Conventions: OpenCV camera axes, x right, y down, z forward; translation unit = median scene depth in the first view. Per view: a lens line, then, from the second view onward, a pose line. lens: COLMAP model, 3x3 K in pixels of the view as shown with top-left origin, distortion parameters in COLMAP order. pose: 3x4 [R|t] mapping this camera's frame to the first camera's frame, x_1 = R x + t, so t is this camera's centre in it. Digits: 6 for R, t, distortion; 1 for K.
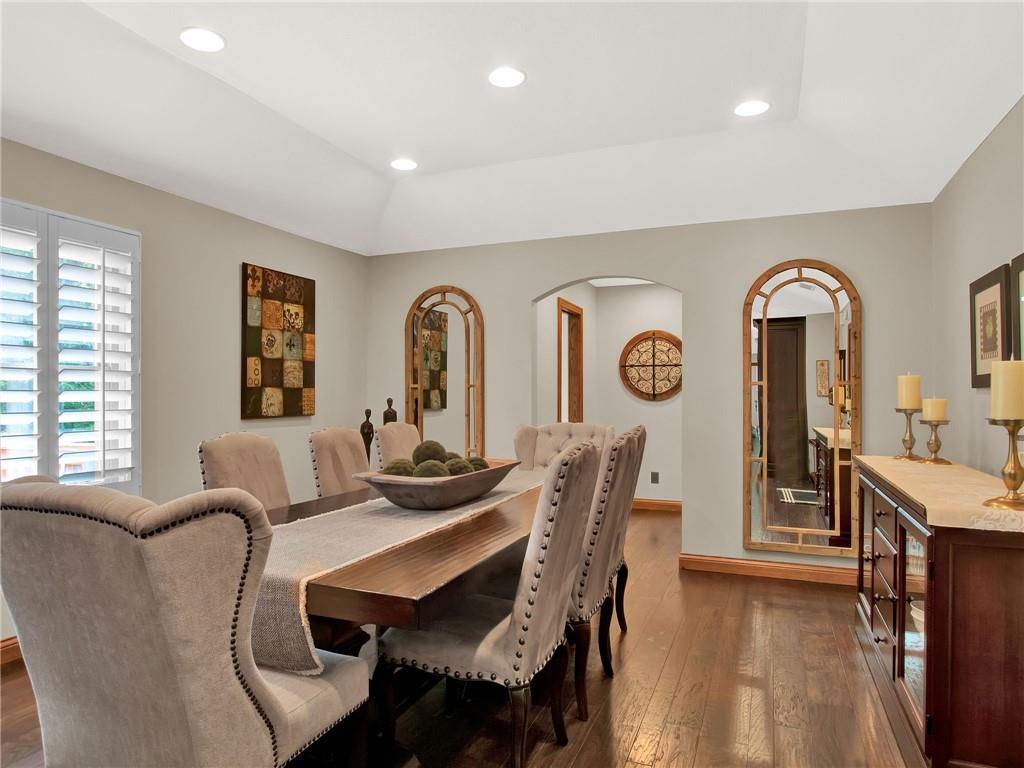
lens RADIAL K [[619.7, 0, 511.3], [0, 619.7, 392.1], [0, 0, 1]] dist [-0.026086, -0.000335]
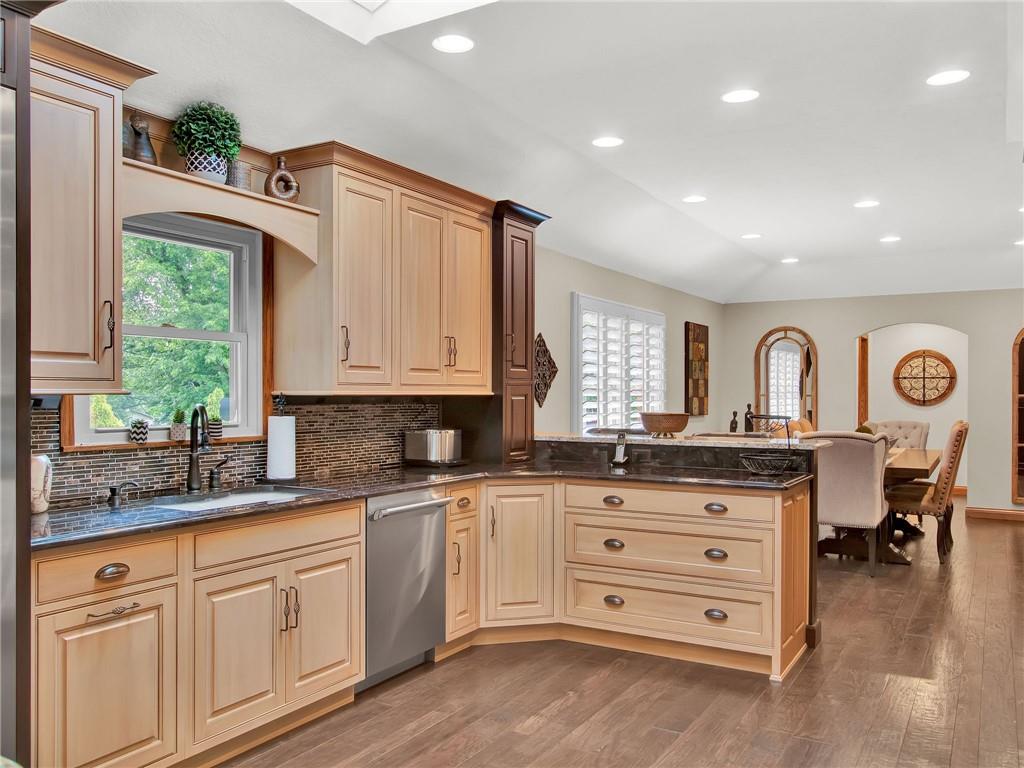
lens RADIAL K [[814.9, 0, 511.9], [0, 814.9, 399.7], [0, 0, 1]] dist [-0.013625, 0.002564]
pose [[0.989941, 0.002200, -0.141461, -0.365571], [-0.000705, 0.999943, 0.010618, -0.015343], [0.141476, -0.010412, 0.989887, -0.751294]]
